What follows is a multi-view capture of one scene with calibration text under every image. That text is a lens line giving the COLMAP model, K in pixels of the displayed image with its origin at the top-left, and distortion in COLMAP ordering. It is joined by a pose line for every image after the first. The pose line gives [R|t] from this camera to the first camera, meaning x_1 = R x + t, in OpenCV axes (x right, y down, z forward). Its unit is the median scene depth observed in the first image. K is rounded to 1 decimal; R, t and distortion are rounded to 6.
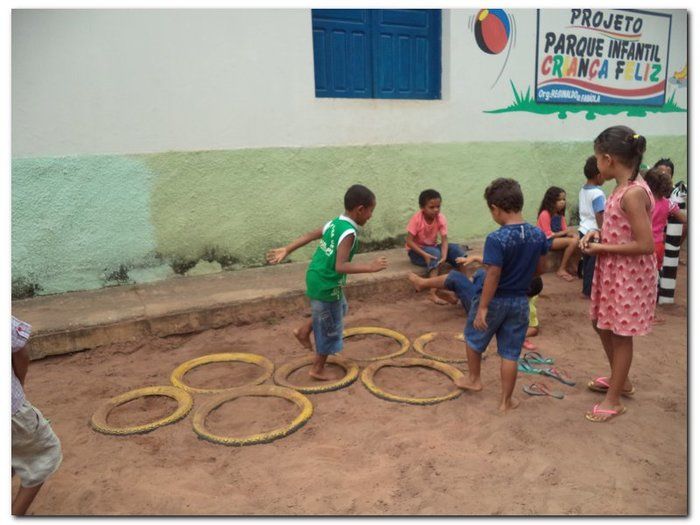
lens RADIAL K [[534.3, 0, 351.2], [0, 534.3, 262.1], [0, 0, 1]] dist [-0.049255, 0.017637]
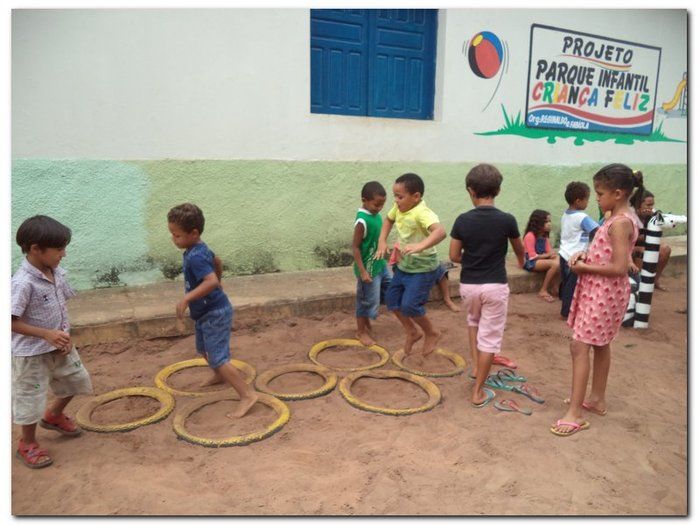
lens RADIAL K [[534.3, 0, 350.9], [0, 534.3, 262.4], [0, 0, 1]] dist [-0.049255, 0.017637]
pose [[0.998986, 0.043989, 0.009608, 0.014323], [-0.043789, 0.998839, -0.020076, -0.003501], [-0.010480, 0.019635, 0.999752, -0.026855]]
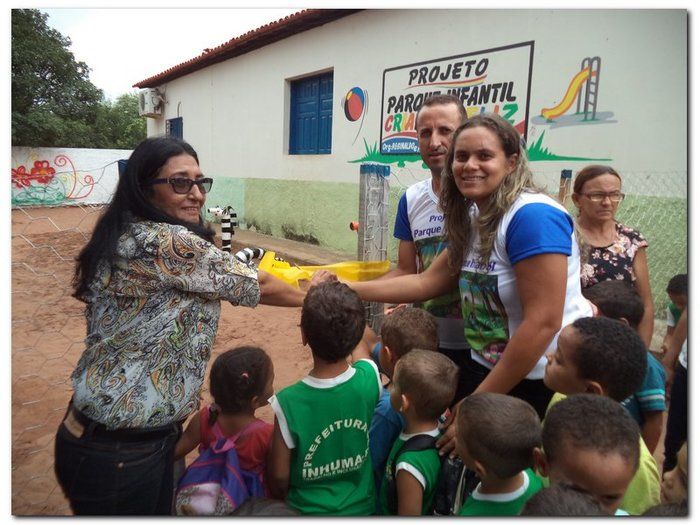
lens RADIAL K [[534.3, 0, 352.2], [0, 534.3, 260.4], [0, 0, 1]] dist [-0.049255, 0.017637]
pose [[0.182237, 0.186098, -0.965483, 2.031155], [-0.258066, 0.956554, 0.135667, -0.277754], [0.948784, 0.224435, 0.222345, 0.921066]]
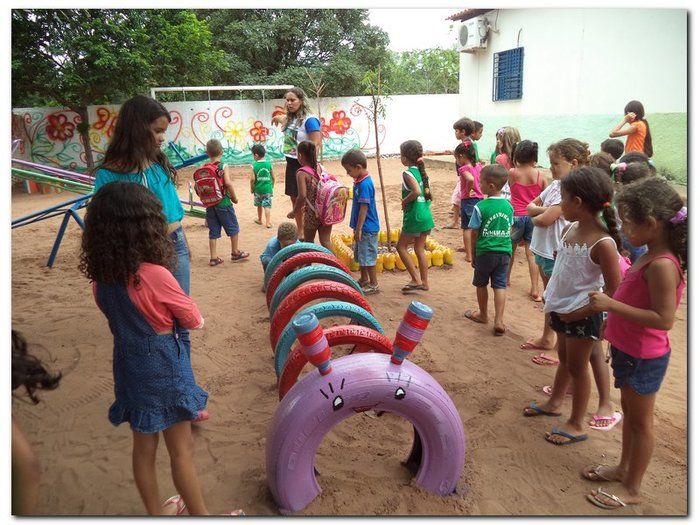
lens RADIAL K [[534.3, 0, 351.6], [0, 534.3, 263.1], [0, 0, 1]] dist [-0.049255, 0.017637]
pose [[-0.188538, 0.283916, -0.940131, 1.643410], [-0.192177, 0.928125, 0.318830, -0.097515], [0.963079, 0.240783, -0.120424, 0.293072]]
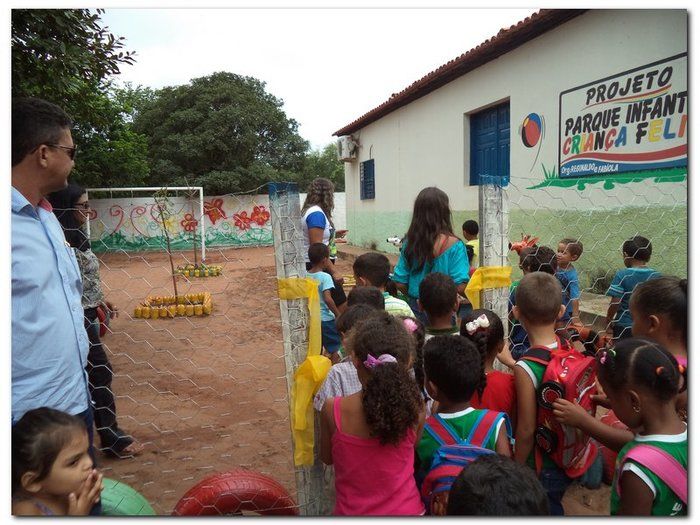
lens RADIAL K [[534.3, 0, 353.5], [0, 534.3, 260.7], [0, 0, 1]] dist [-0.049255, 0.017637]
pose [[-0.176263, 0.119858, -0.977019, 2.089406], [-0.197291, 0.968117, 0.154359, -0.274450], [0.964369, 0.219965, -0.146996, 0.986363]]
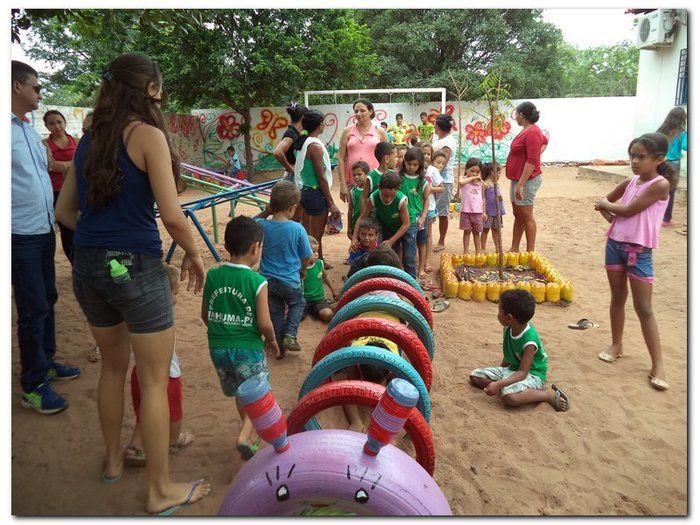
lens RADIAL K [[534.3, 0, 347.9], [0, 534.3, 261.1], [0, 0, 1]] dist [-0.049255, 0.017637]
pose [[-0.487670, 0.249256, -0.836689, 1.521497], [-0.166873, 0.914093, 0.369578, -0.125290], [0.856931, 0.319853, -0.404182, 0.375767]]
